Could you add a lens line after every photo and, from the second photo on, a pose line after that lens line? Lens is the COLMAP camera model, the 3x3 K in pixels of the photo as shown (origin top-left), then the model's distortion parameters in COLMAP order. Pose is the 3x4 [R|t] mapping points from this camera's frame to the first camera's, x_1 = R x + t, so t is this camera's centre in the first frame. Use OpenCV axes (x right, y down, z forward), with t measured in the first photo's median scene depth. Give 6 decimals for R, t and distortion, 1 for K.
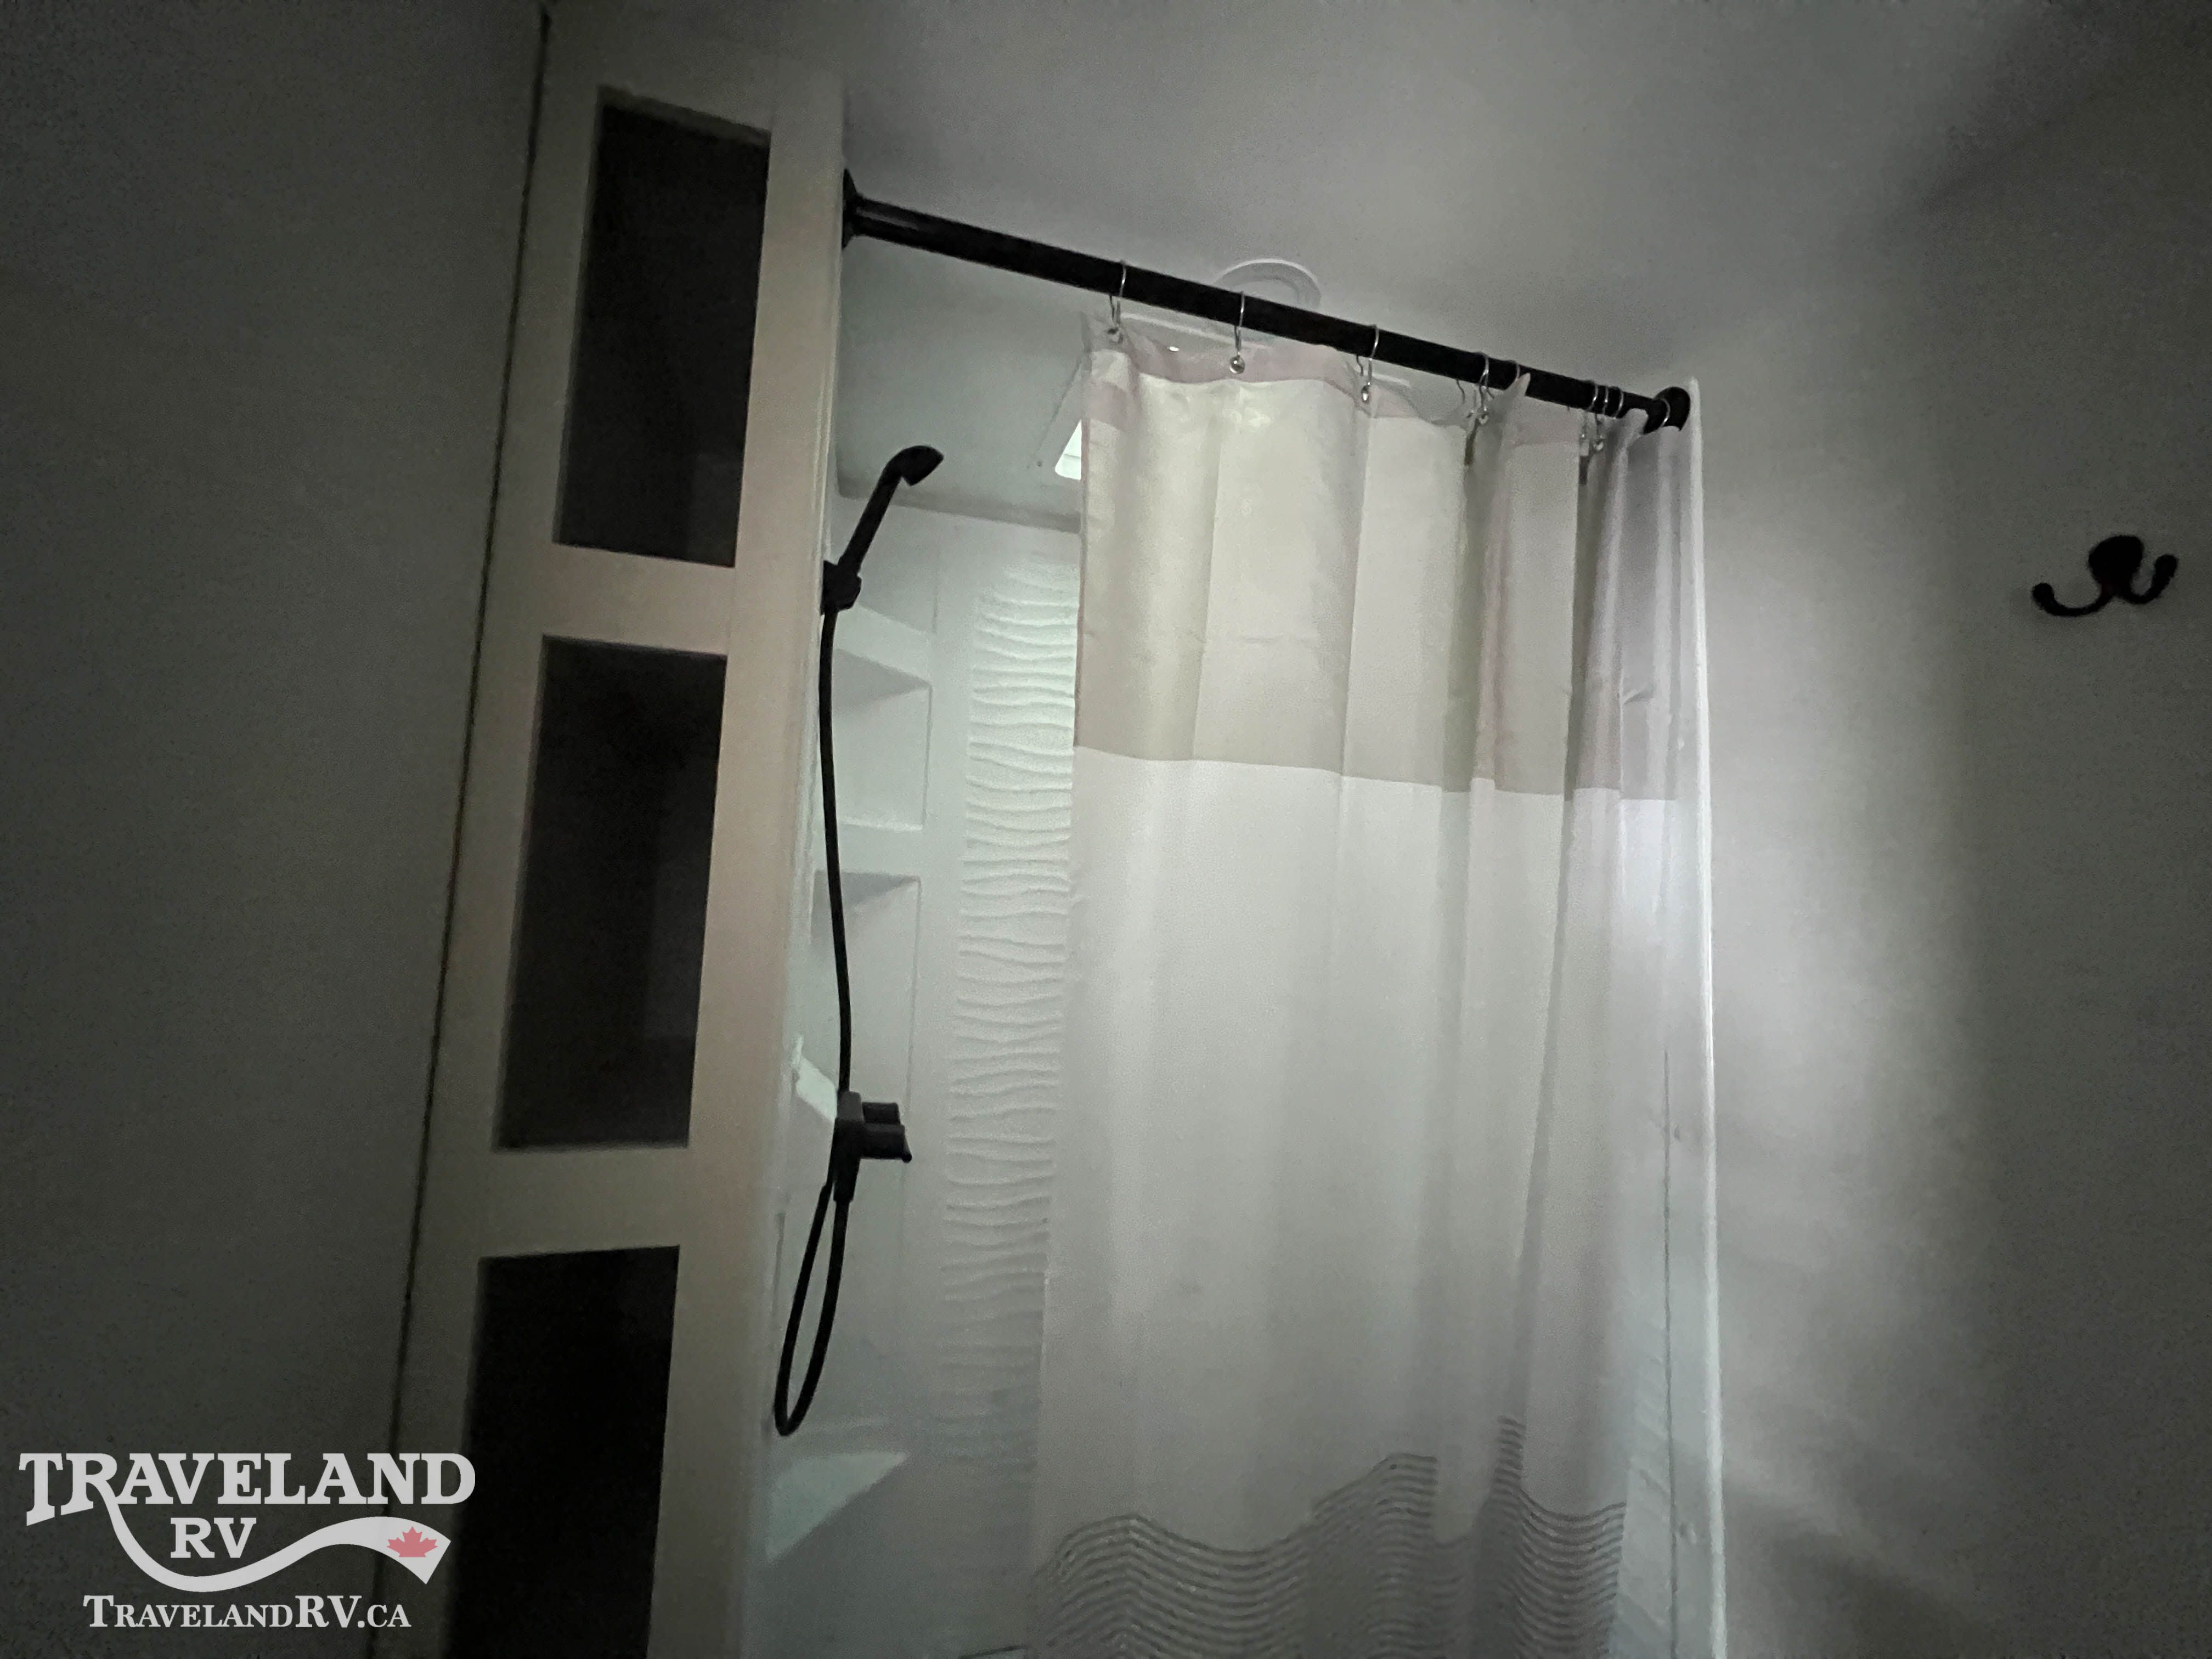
lens RADIAL K [[888.5, 0, 1104.1], [0, 888.5, 825.7], [0, 0, 1]] dist [-0.002408, 0.000834]
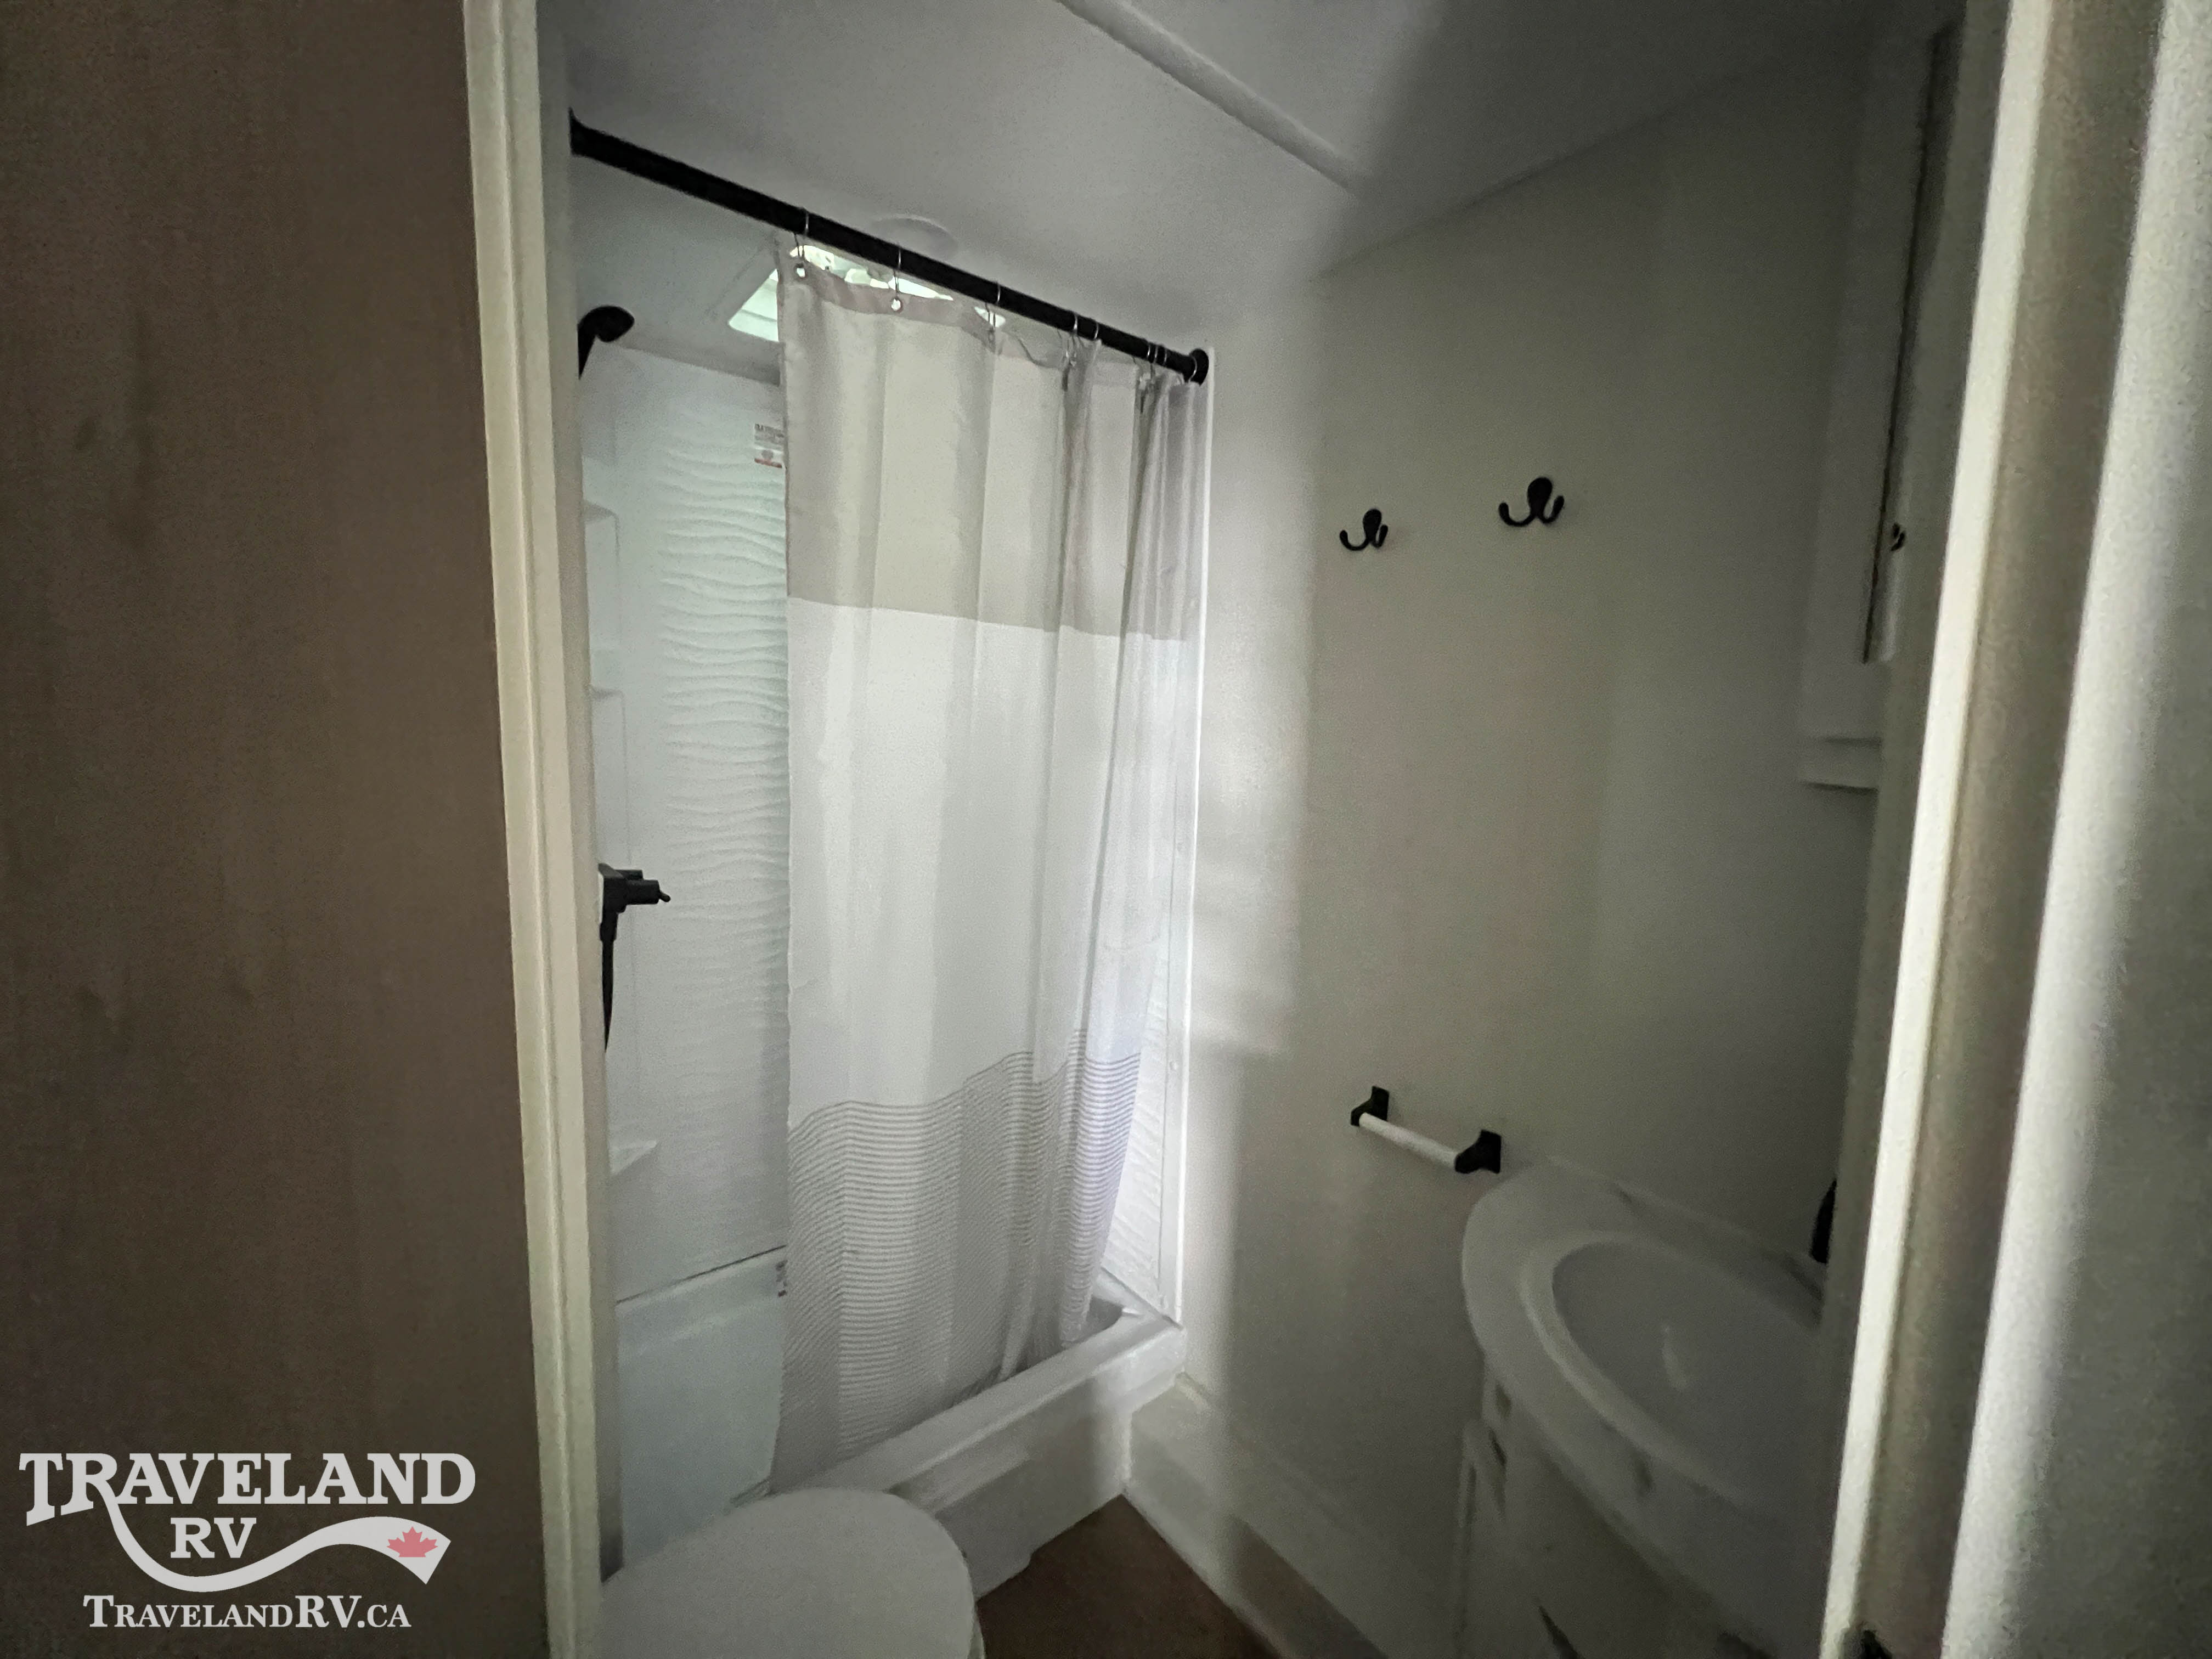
lens RADIAL K [[882.8, 0, 1110.1], [0, 882.8, 831.4], [0, 0, 1]] dist [-0.002220, 0.000366]
pose [[0.923424, -0.062089, 0.378726, -0.095857], [-0.021504, 0.976906, 0.212586, -0.028964], [-0.383179, -0.204451, 0.900763, -0.437144]]
